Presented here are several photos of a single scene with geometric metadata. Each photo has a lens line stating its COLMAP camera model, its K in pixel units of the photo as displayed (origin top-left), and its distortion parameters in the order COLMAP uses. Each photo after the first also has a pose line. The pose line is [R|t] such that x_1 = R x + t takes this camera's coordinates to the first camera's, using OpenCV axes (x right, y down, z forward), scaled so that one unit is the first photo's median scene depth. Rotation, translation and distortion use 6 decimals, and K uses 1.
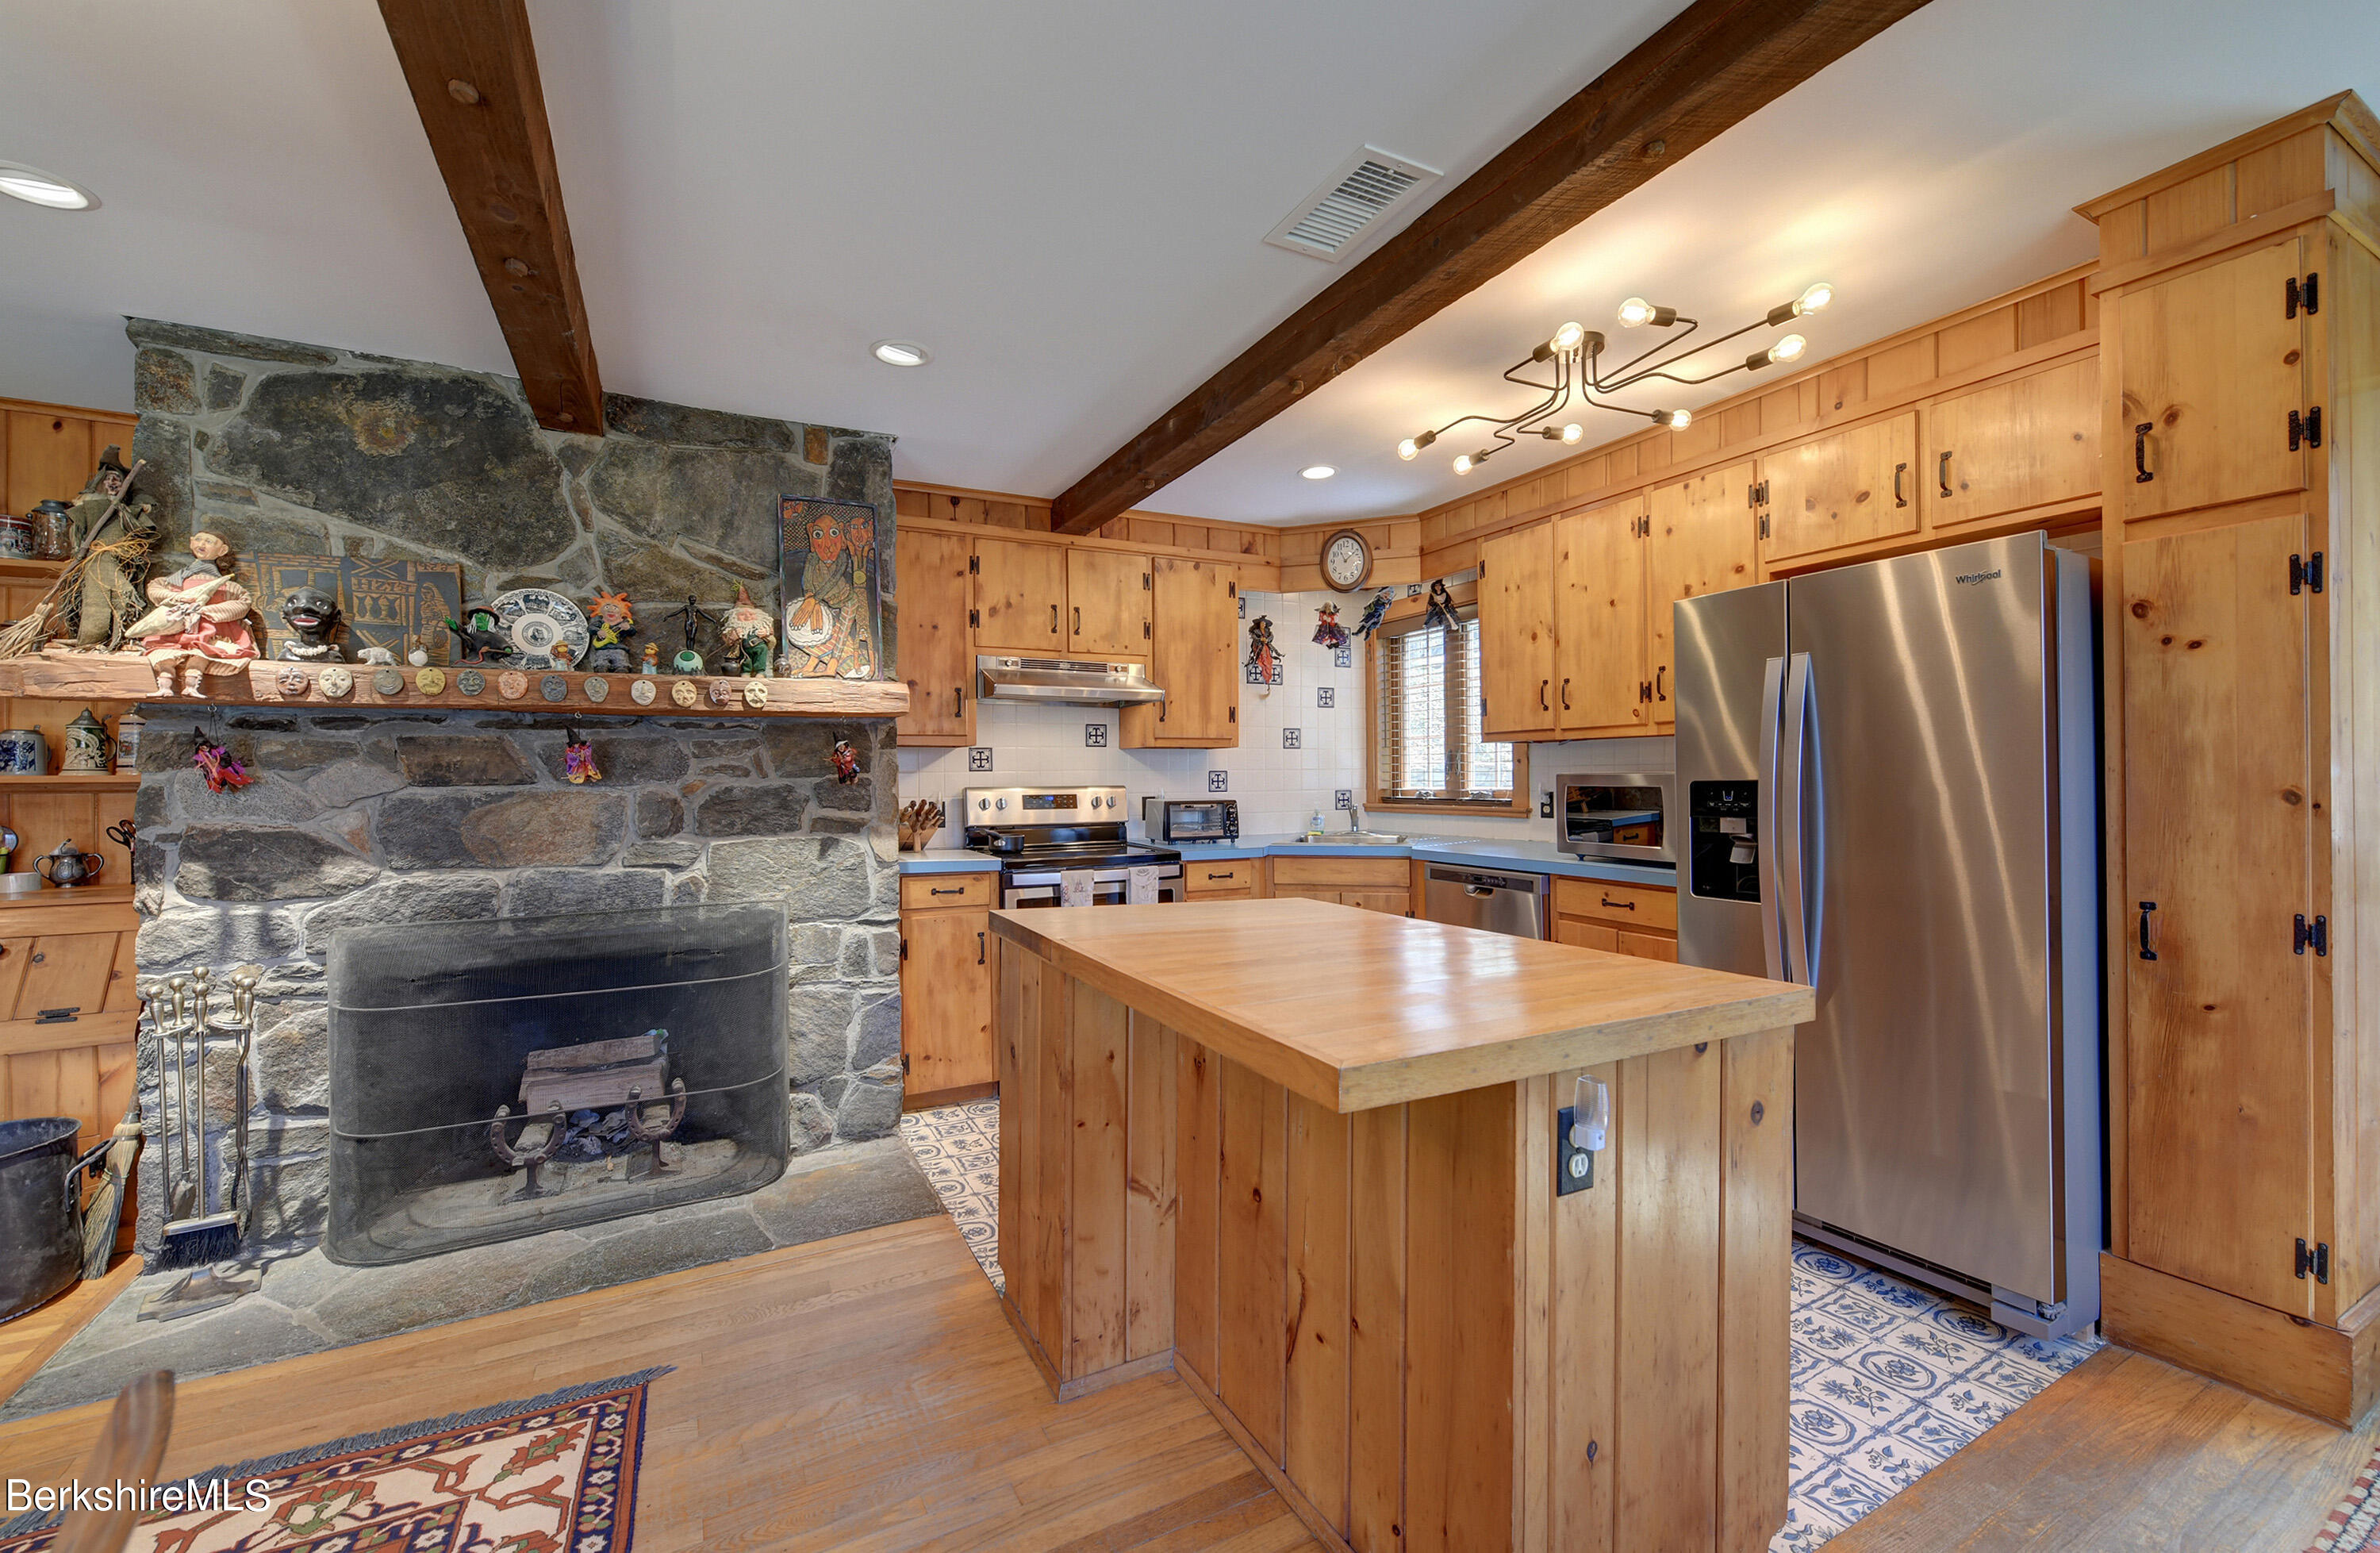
lens RADIAL K [[952.5, 0, 1204.4], [0, 952.5, 783.1], [0, 0, 1]] dist [0.005210, -0.003625]
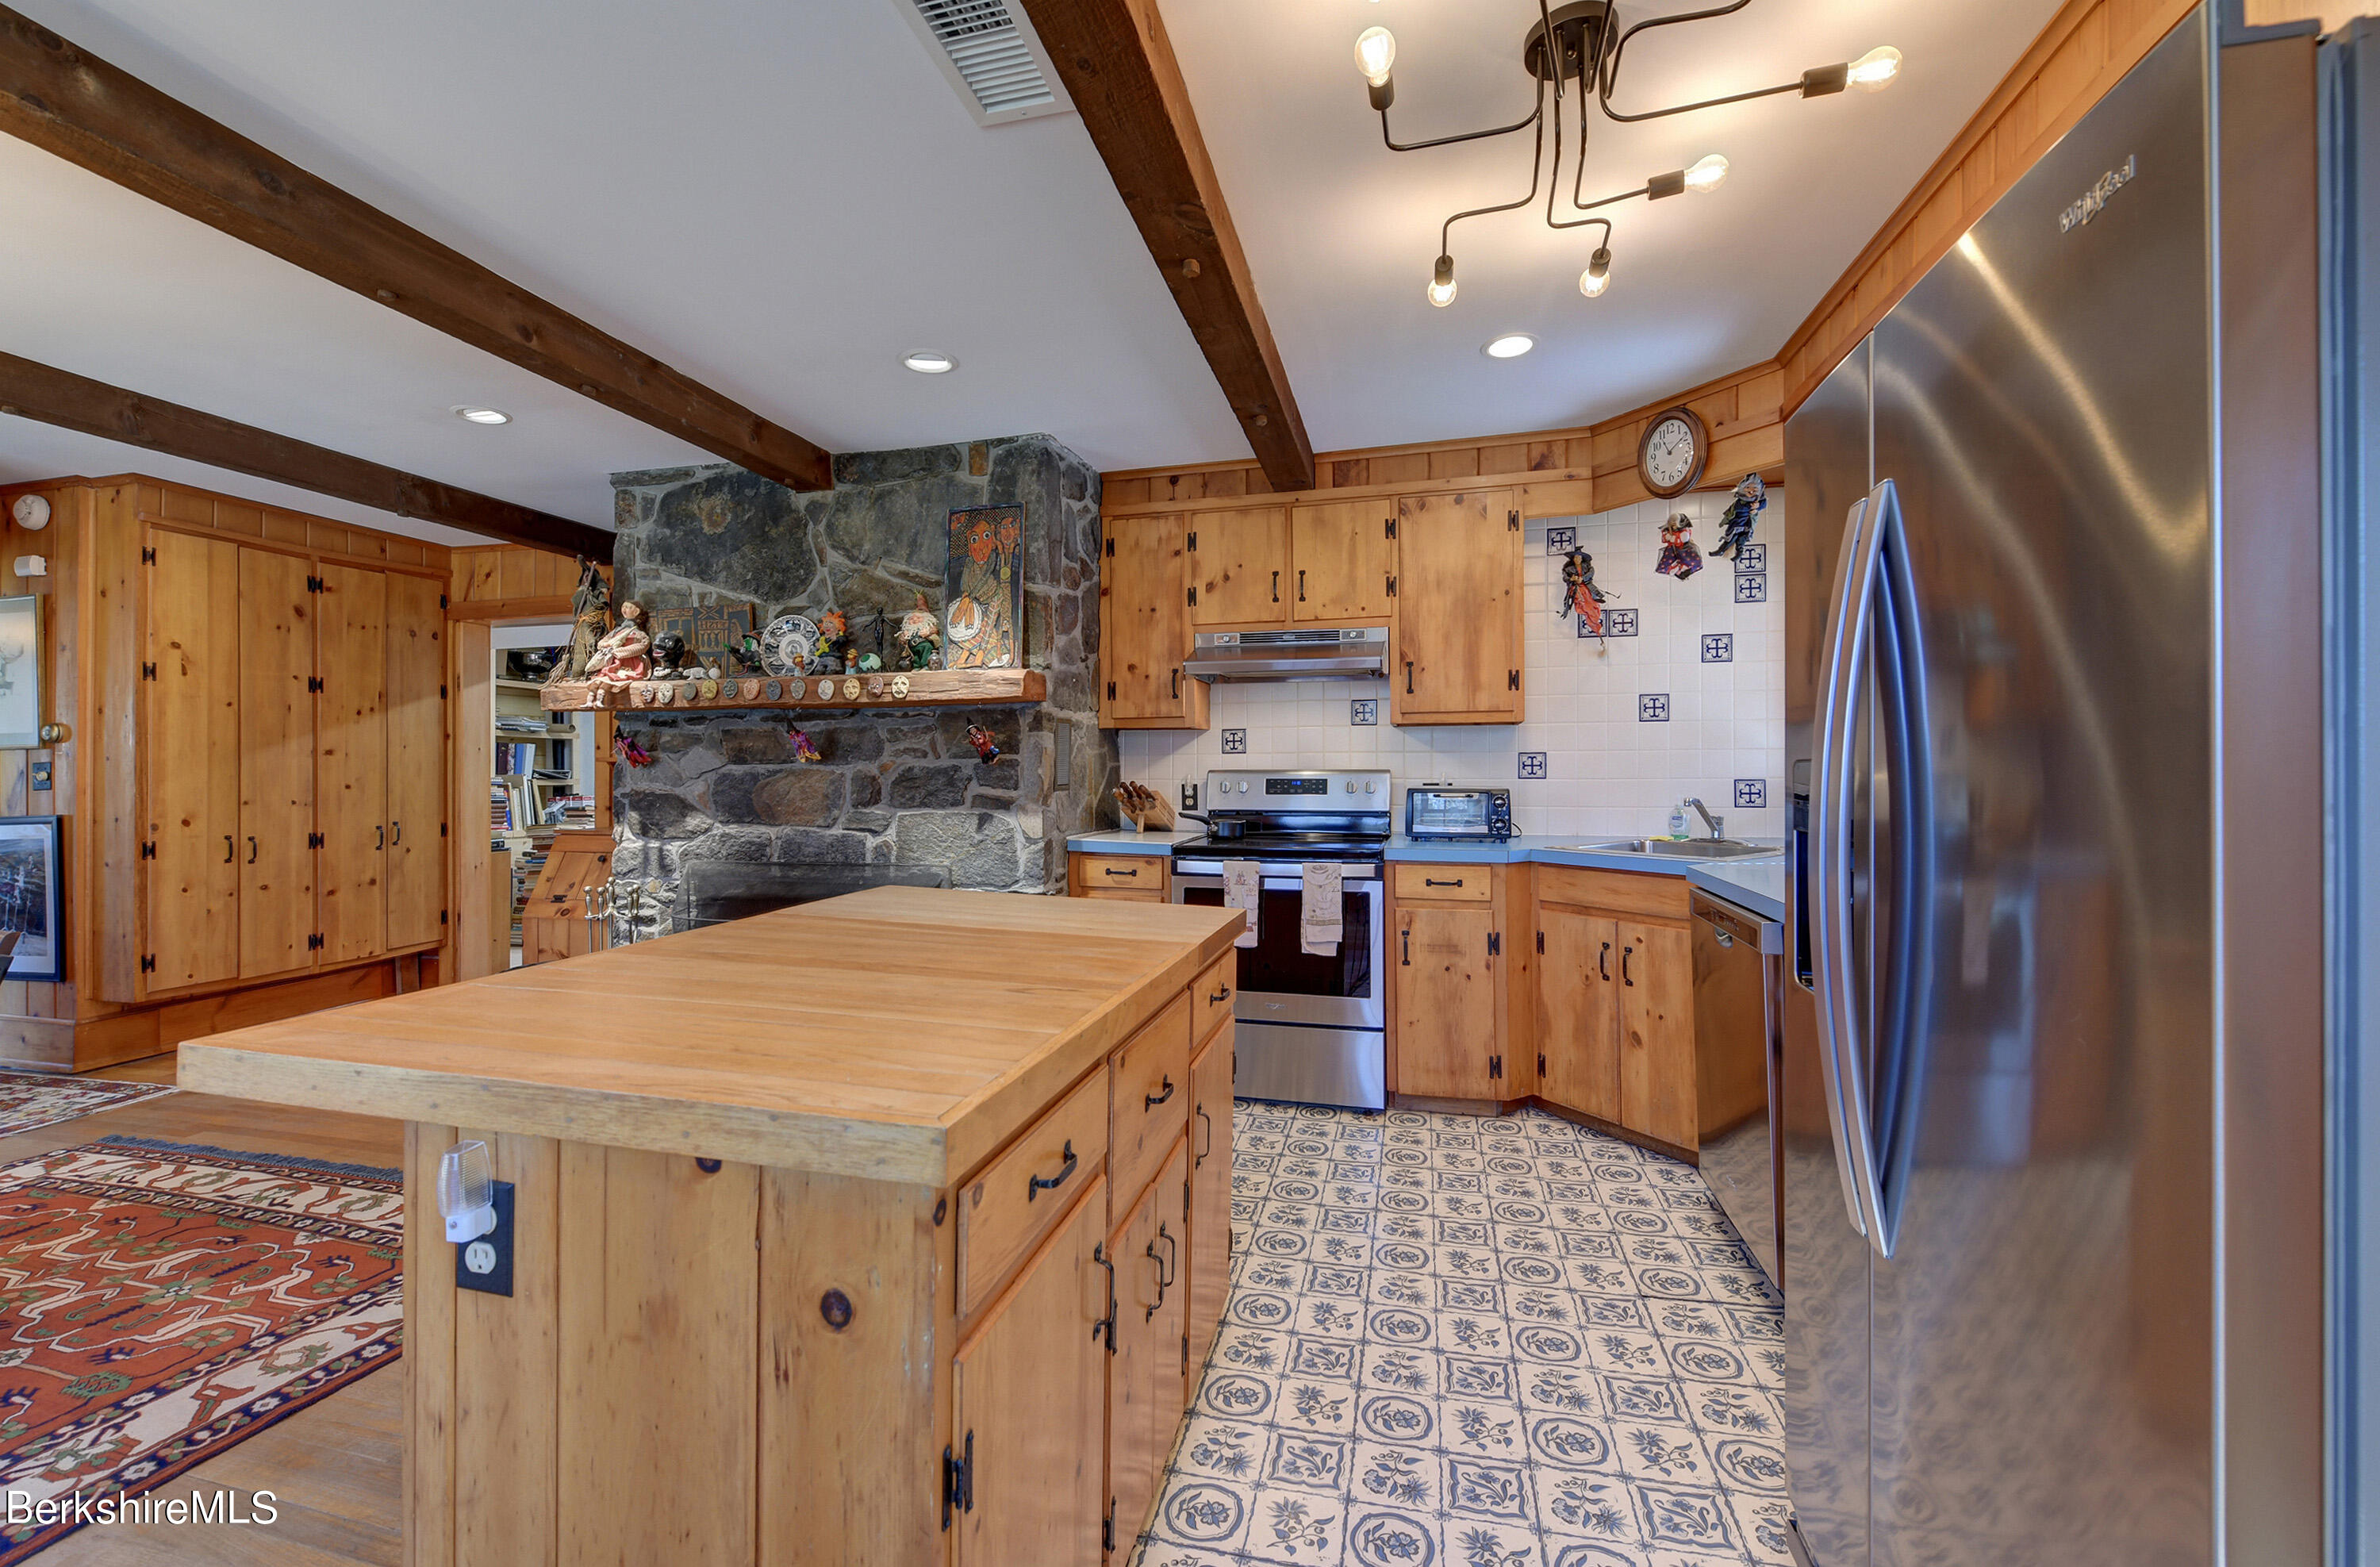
lens RADIAL K [[974.0, 0, 1181.1], [0, 974.0, 771.4], [0, 0, 1]] dist [0.007199, -0.000985]
pose [[0.735526, 0.006444, -0.677465, 0.548465], [-0.007409, 0.999971, 0.001468, 0.005941], [0.677455, 0.003940, 0.735553, 0.332964]]
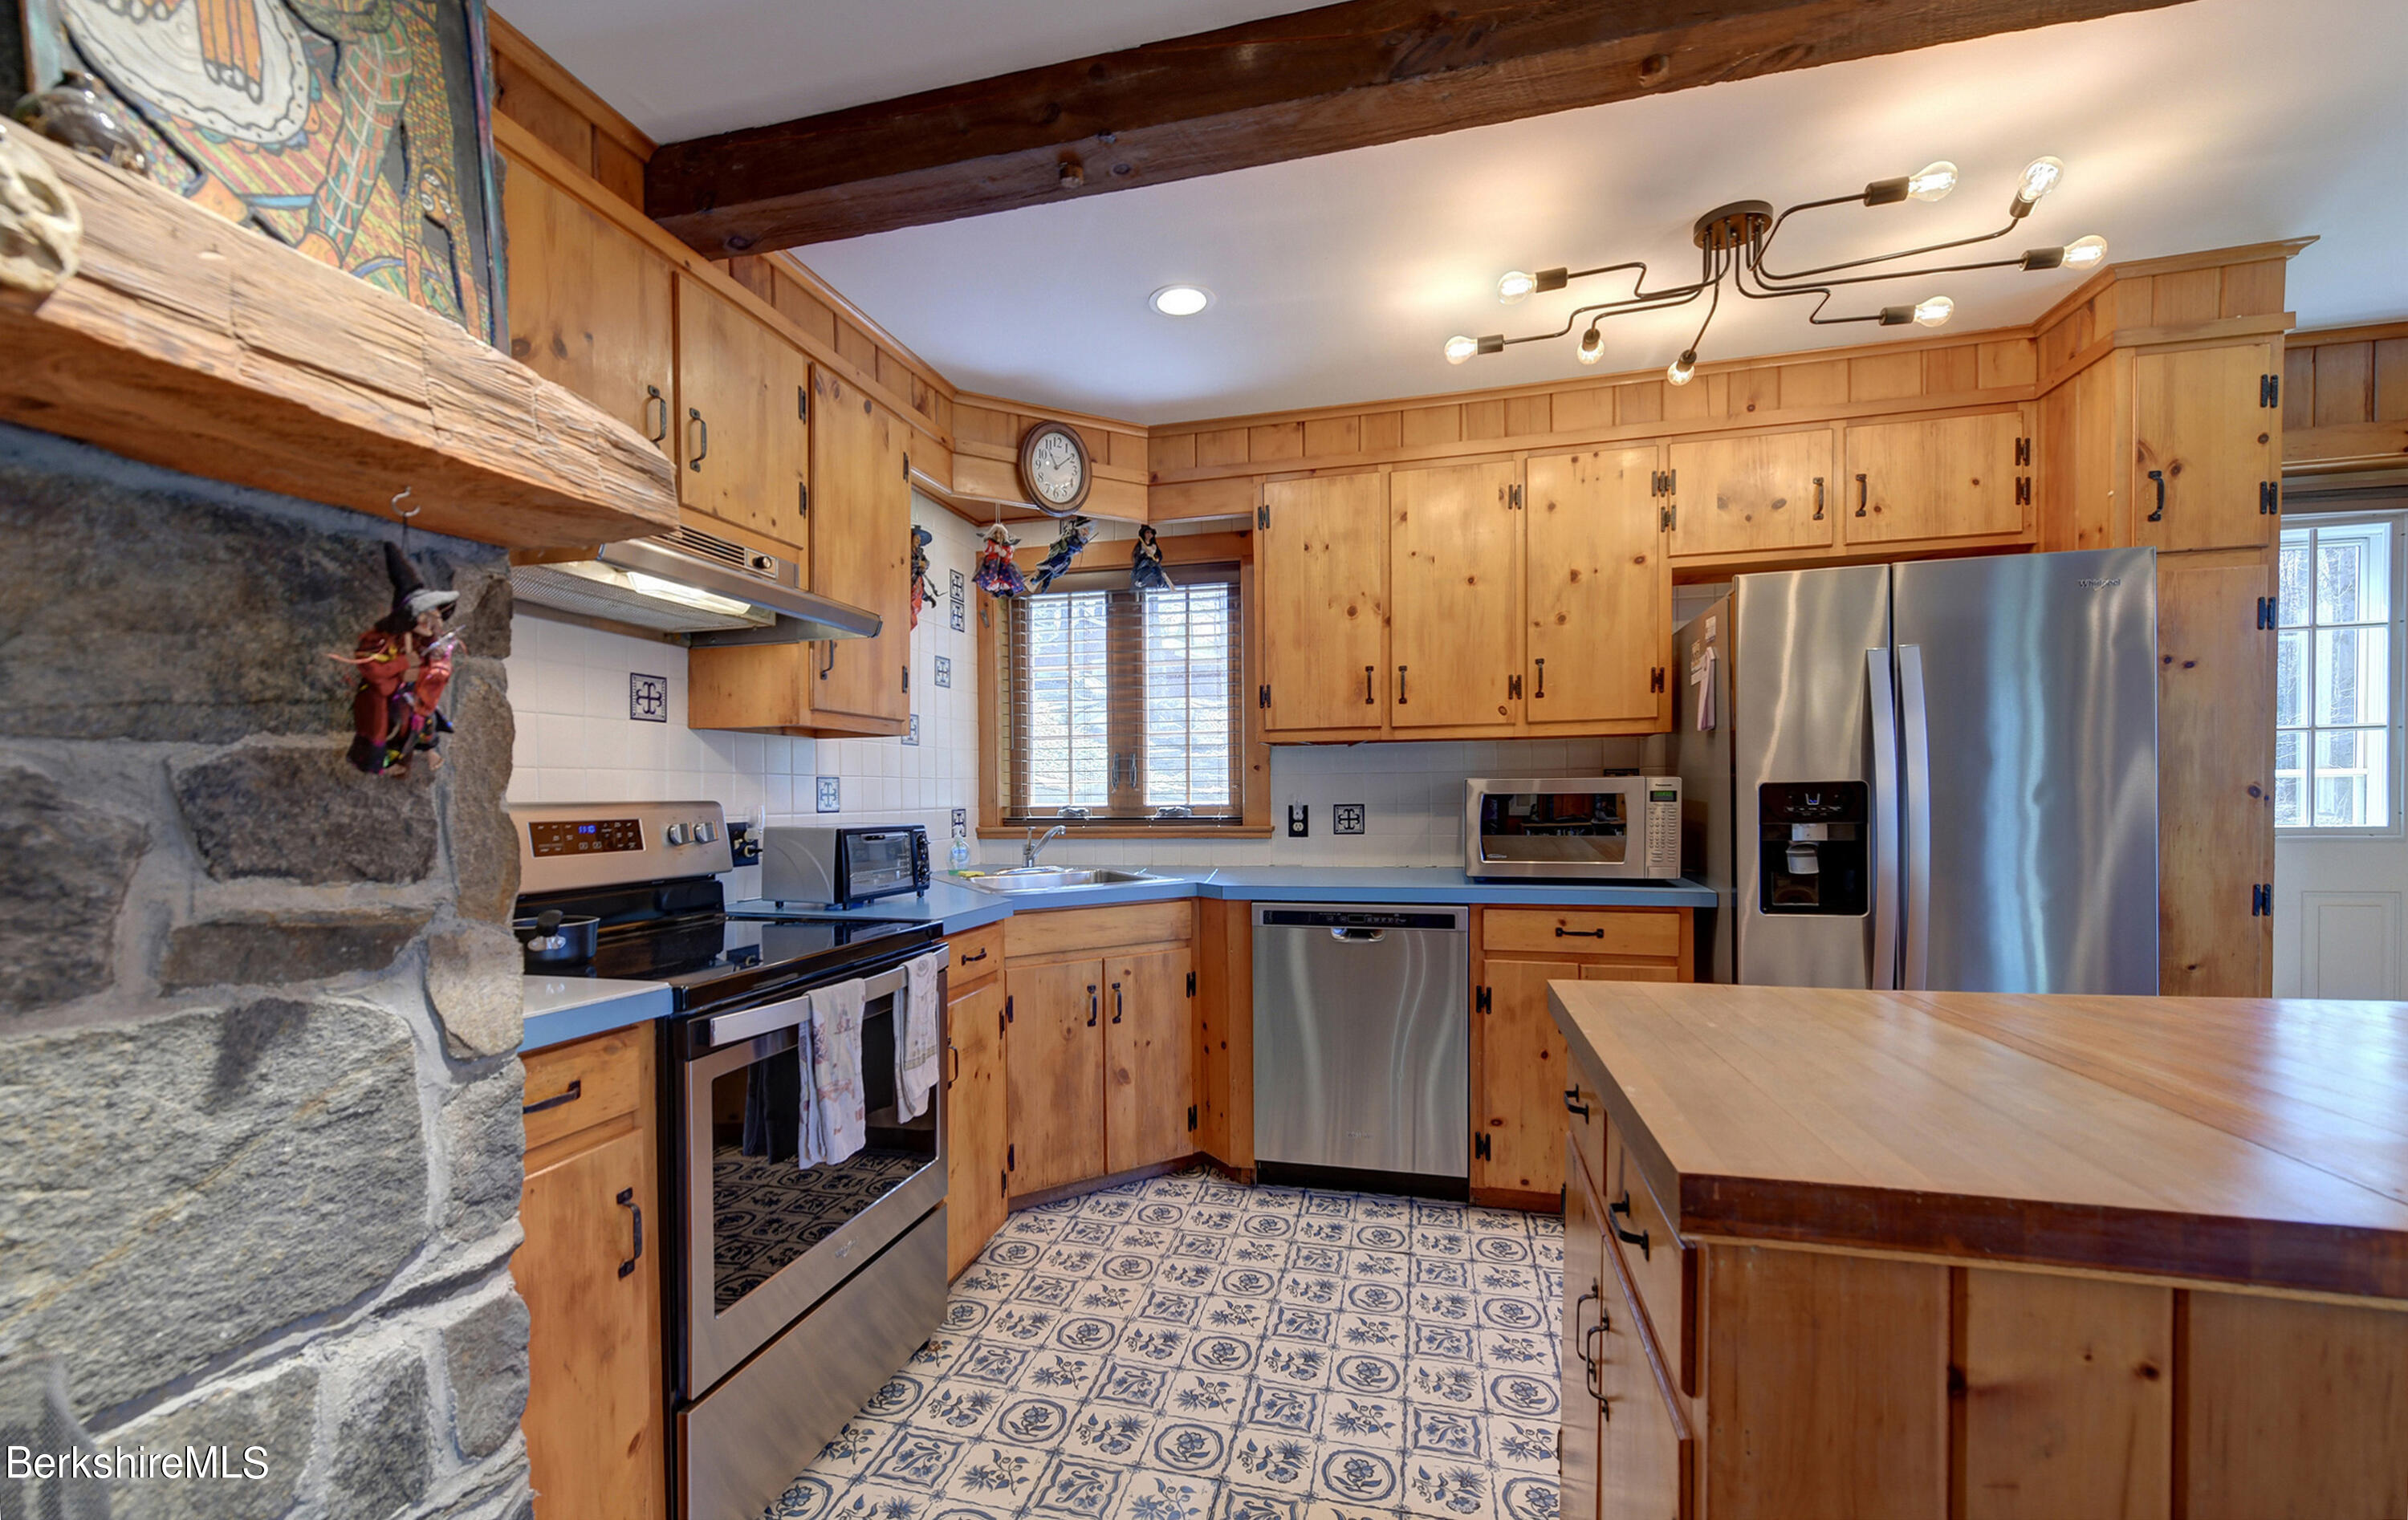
lens RADIAL K [[954.4, 0, 1199.5], [0, 954.4, 808.6], [0, 0, 1]] dist [0.004042, -0.001841]
pose [[0.674259, -0.009231, 0.738437, -0.421280], [0.009739, 0.999946, 0.003608, 0.011290], [-0.738431, 0.004759, 0.674313, 0.688885]]
